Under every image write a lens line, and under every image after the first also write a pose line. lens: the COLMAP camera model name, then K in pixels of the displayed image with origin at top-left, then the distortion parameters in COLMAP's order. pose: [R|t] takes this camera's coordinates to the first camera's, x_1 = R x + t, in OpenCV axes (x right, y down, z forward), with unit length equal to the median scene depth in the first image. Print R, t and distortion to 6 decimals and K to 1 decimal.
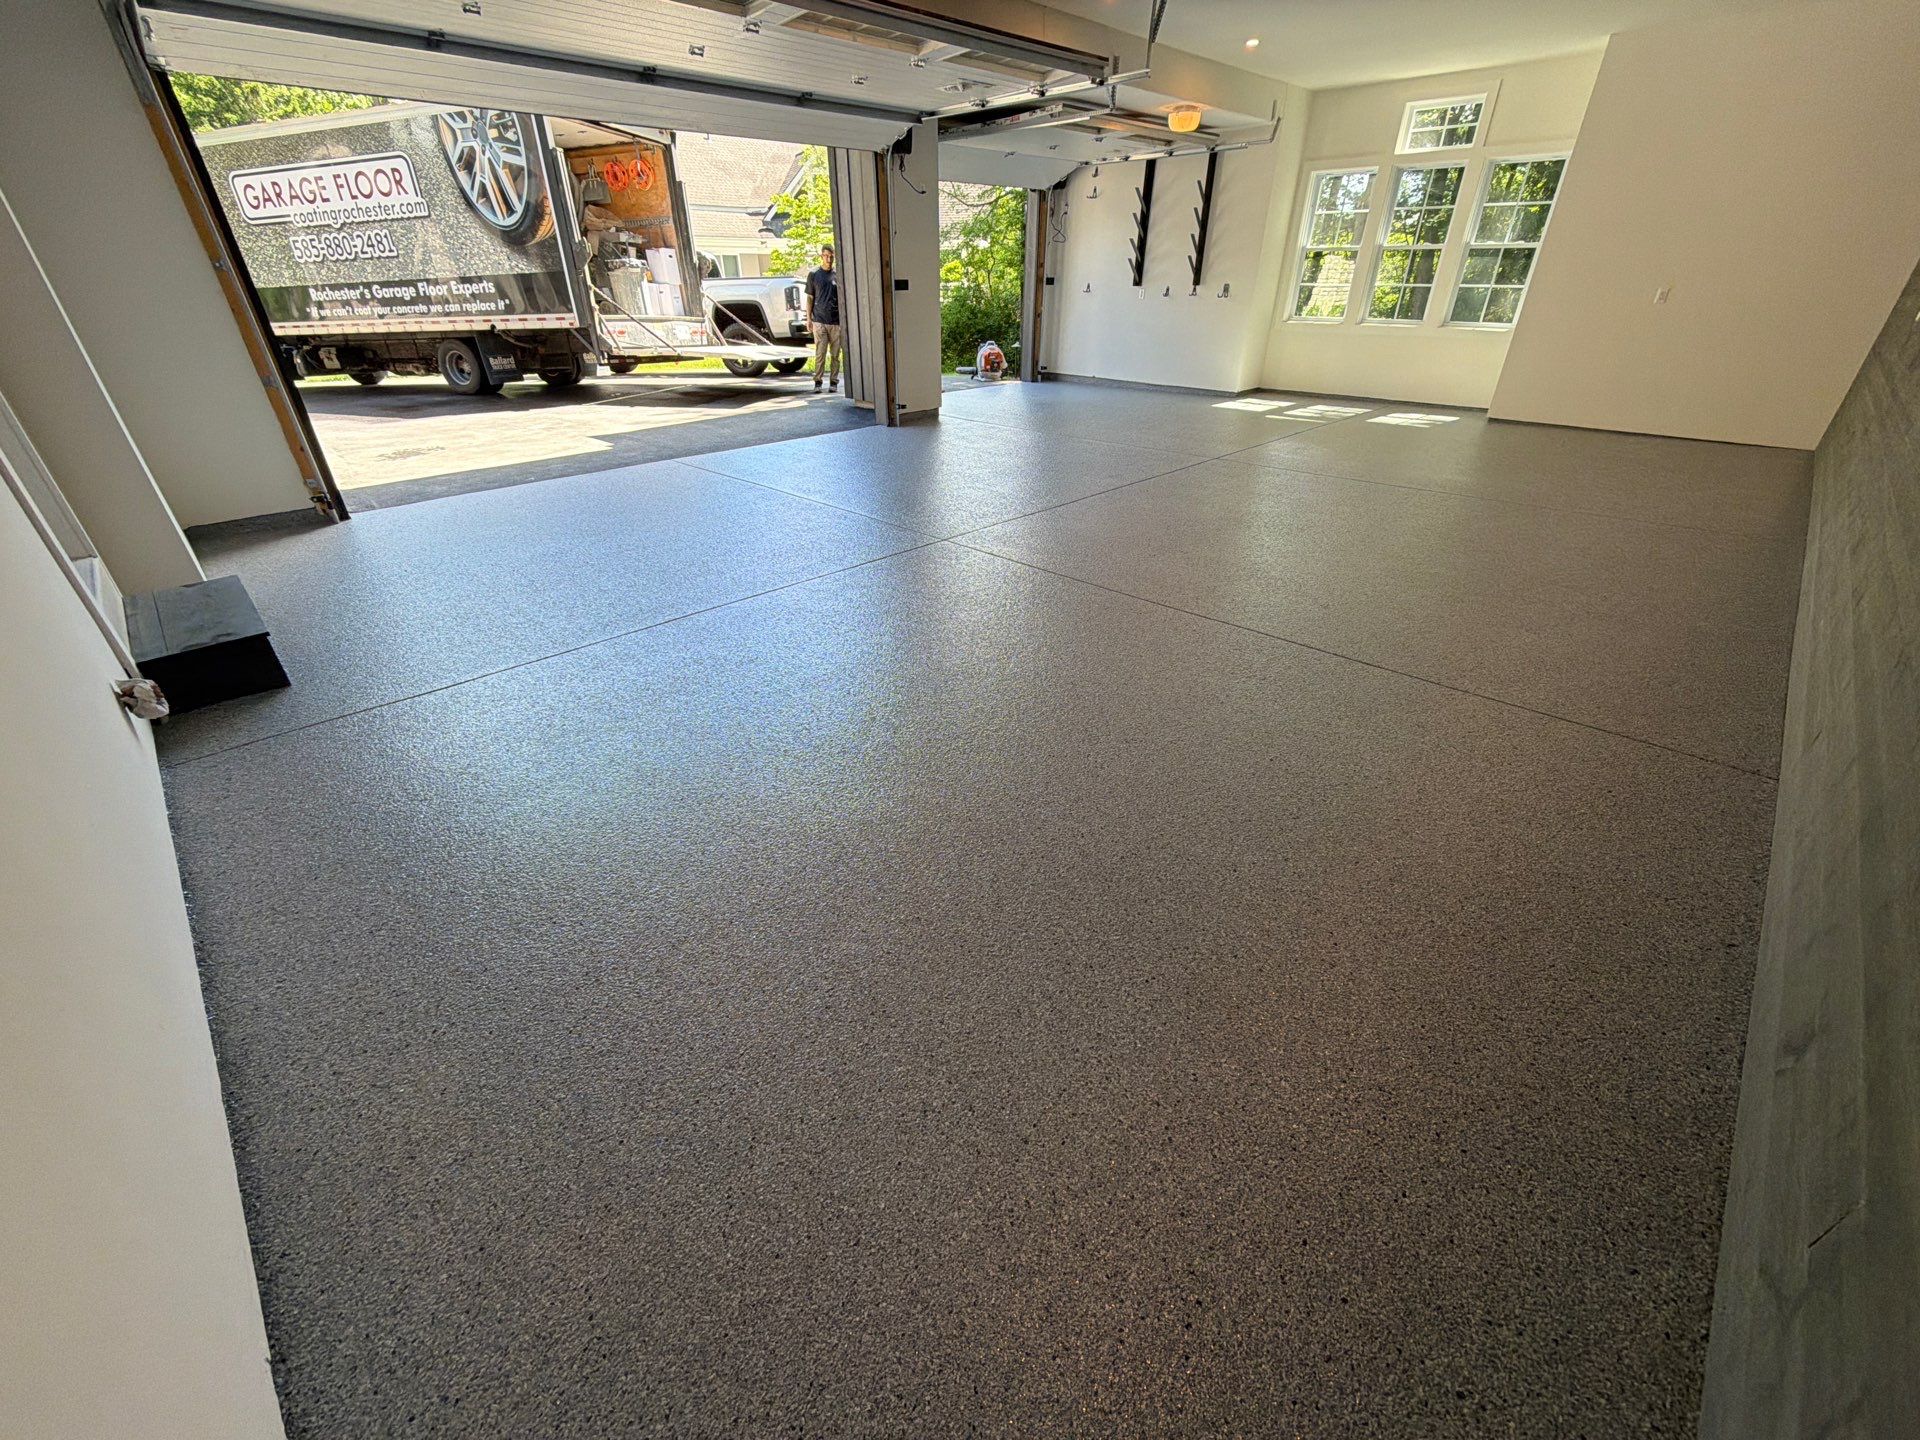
lens RADIAL K [[764.6, 0, 961.8], [0, 764.6, 728.5], [0, 0, 1]] dist [-0.000372, -0.000014]
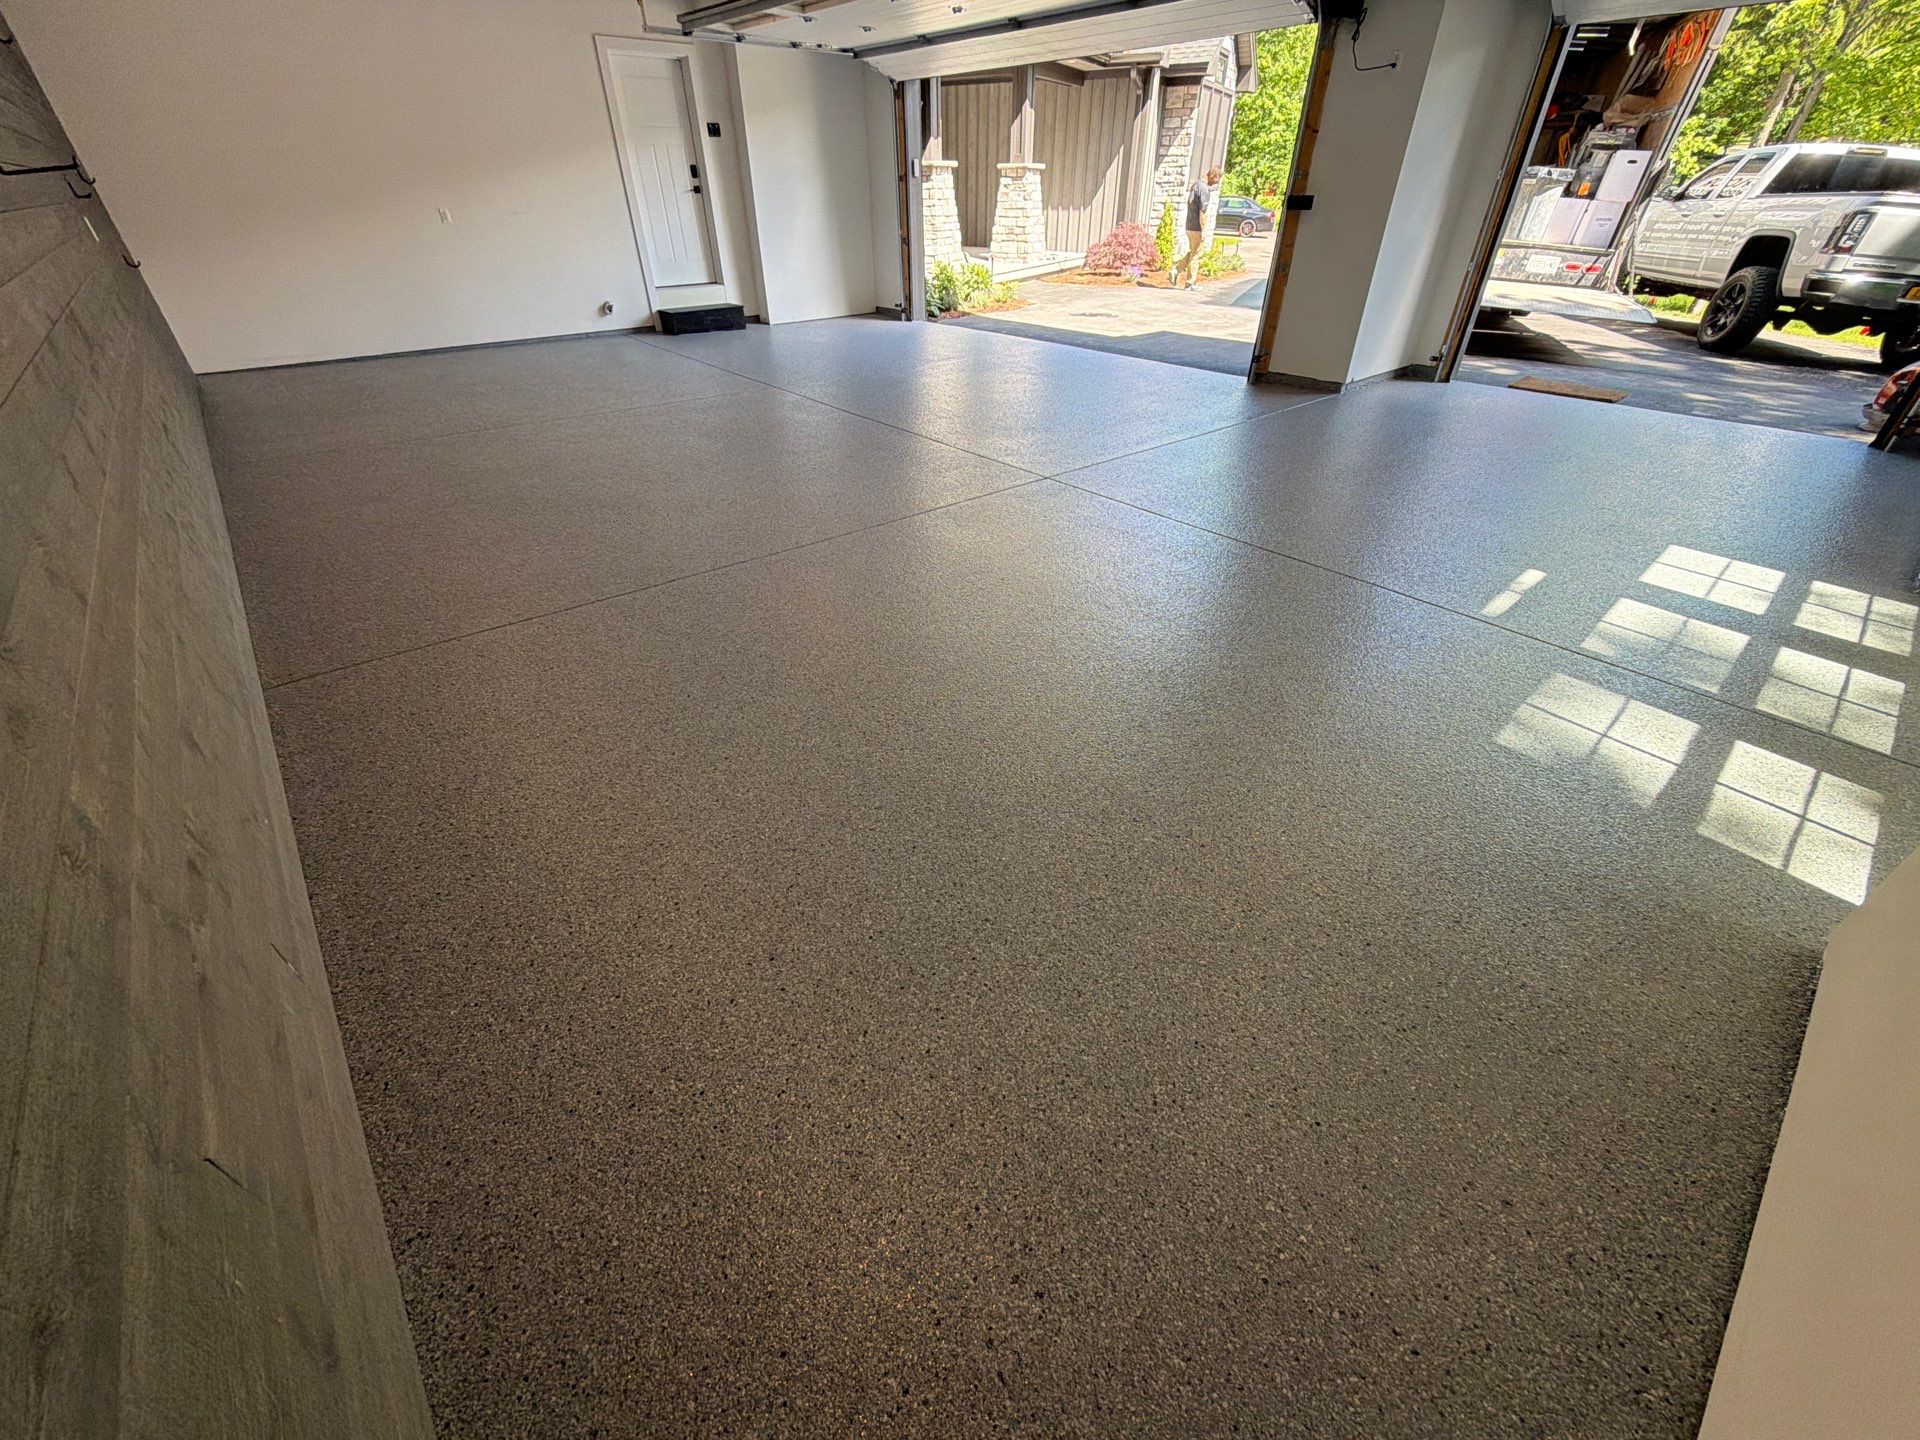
lens RADIAL K [[757.7, 0, 960.0], [0, 757.7, 720.0], [0, 0, 1]] dist [0.002000, -0.000095]
pose [[-0.067006, 0.583054, -0.809666, 1.149835], [-0.508793, 0.678085, 0.530406, -0.597871], [0.858277, 0.447493, 0.251218, 0.975366]]
